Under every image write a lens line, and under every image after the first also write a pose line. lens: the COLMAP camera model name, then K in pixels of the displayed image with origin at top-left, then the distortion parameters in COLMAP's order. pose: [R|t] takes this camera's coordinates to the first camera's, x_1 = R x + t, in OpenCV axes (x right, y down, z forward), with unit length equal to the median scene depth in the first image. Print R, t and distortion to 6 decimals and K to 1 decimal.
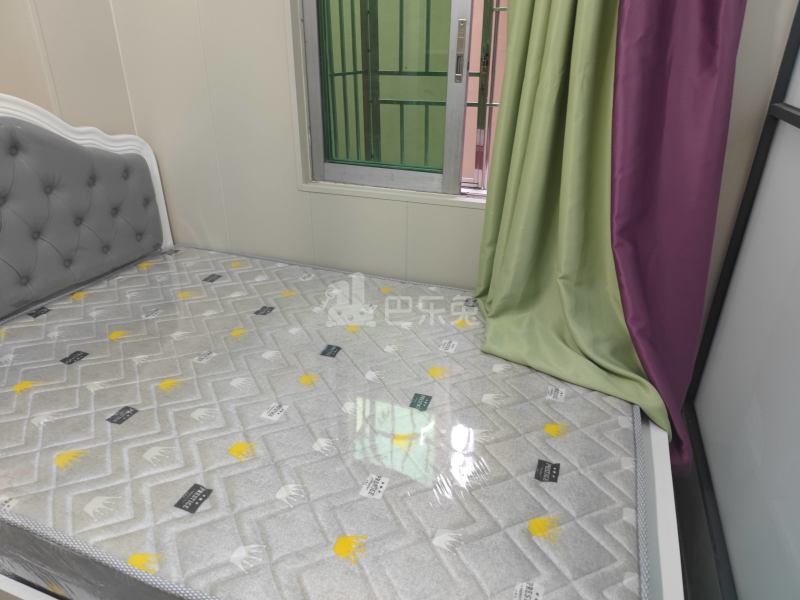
lens RADIAL K [[532.8, 0, 400.0], [0, 532.8, 300.0], [0, 0, 1]] dist [0.054630, -0.033223]
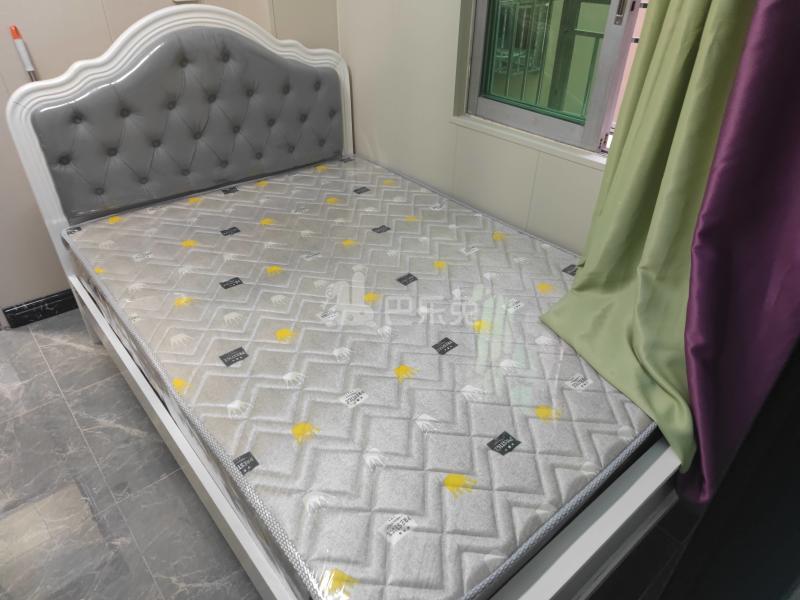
lens RADIAL K [[532.8, 0, 400.0], [0, 532.8, 300.0], [0, 0, 1]] dist [0.054630, -0.033223]
pose [[0.875812, 0.278389, -0.394276, 0.261946], [-0.218917, 0.957157, 0.189542, -0.058852], [0.430150, -0.079689, 0.899233, 0.007958]]
